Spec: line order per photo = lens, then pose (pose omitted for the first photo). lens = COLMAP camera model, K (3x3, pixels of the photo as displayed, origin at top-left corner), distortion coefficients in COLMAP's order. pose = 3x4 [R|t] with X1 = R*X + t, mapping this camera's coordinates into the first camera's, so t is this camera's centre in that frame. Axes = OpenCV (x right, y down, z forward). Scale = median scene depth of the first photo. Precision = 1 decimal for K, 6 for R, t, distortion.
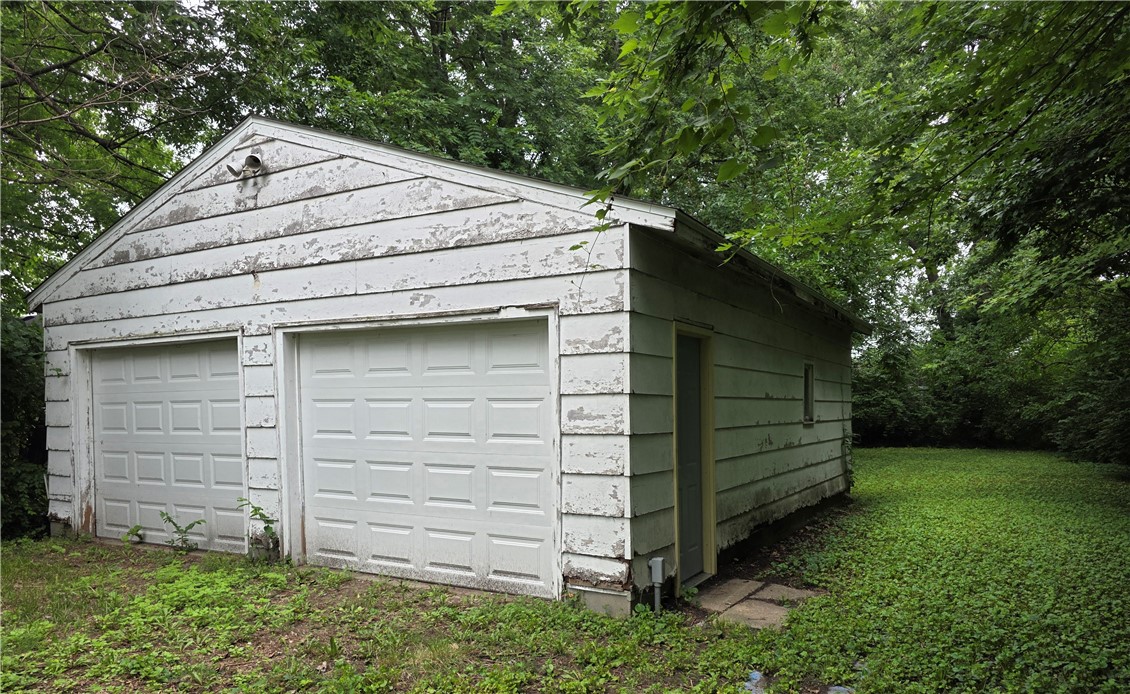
lens RADIAL K [[735.6, 0, 577.2], [0, 735.6, 431.7], [0, 0, 1]] dist [0.004545, -0.020367]
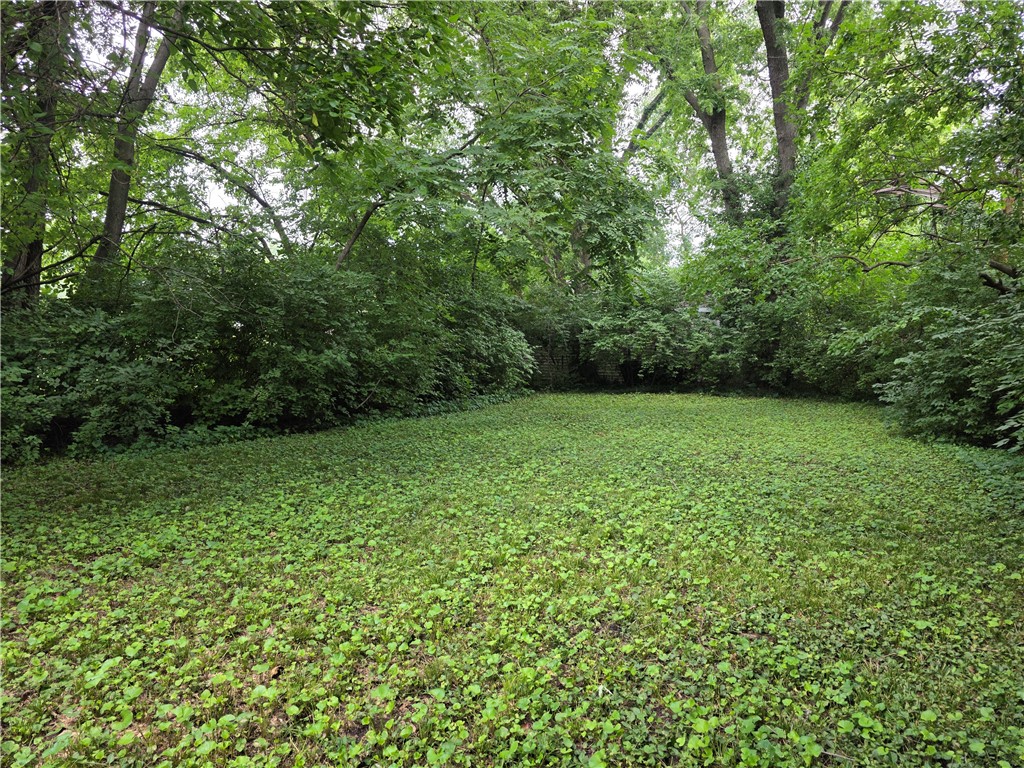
lens RADIAL K [[692.7, 0, 519.2], [0, 692.7, 388.0], [0, 0, 1]] dist [0.026191, -0.002318]
pose [[0.993034, 0.009405, 0.117451, 0.279104], [-0.014244, 0.999081, 0.040429, -0.009664], [-0.116963, -0.041820, 0.992255, 0.450264]]
